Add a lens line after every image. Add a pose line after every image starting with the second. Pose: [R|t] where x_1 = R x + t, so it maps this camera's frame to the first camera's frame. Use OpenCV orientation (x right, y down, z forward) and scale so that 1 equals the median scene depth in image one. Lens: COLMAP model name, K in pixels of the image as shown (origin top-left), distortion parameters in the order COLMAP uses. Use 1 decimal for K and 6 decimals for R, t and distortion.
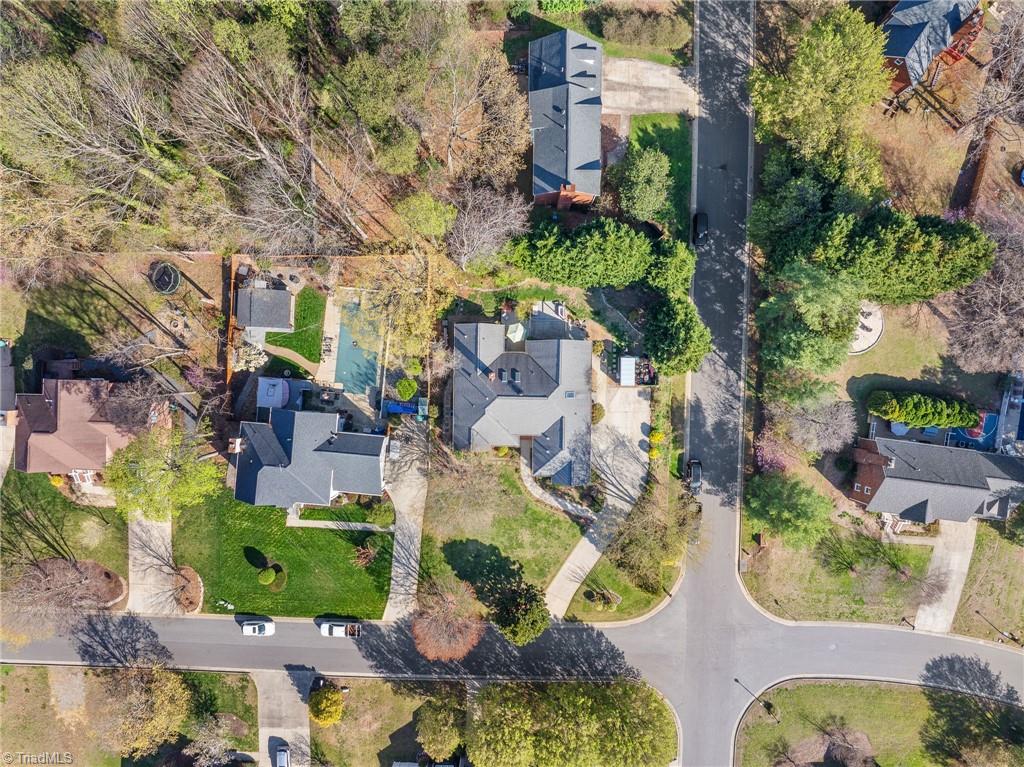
lens RADIAL K [[723.2, 0, 513.8], [0, 723.2, 383.2], [0, 0, 1]] dist [-0.033716, -0.007932]
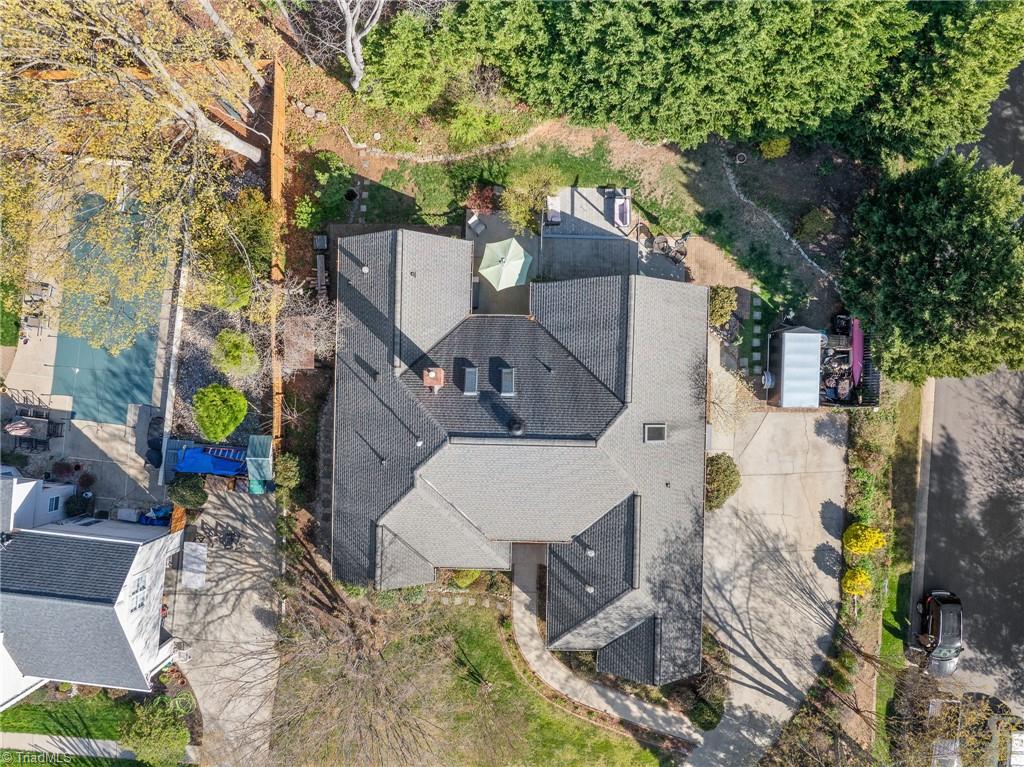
lens RADIAL K [[723.2, 0, 507.1], [0, 723.2, 387.5], [0, 0, 1]] dist [-0.033716, -0.007932]
pose [[0.999820, 0.006261, 0.017883, -0.001468], [-0.005996, 0.999872, -0.014826, -0.000363], [-0.017974, 0.014716, 0.999730, 0.615221]]
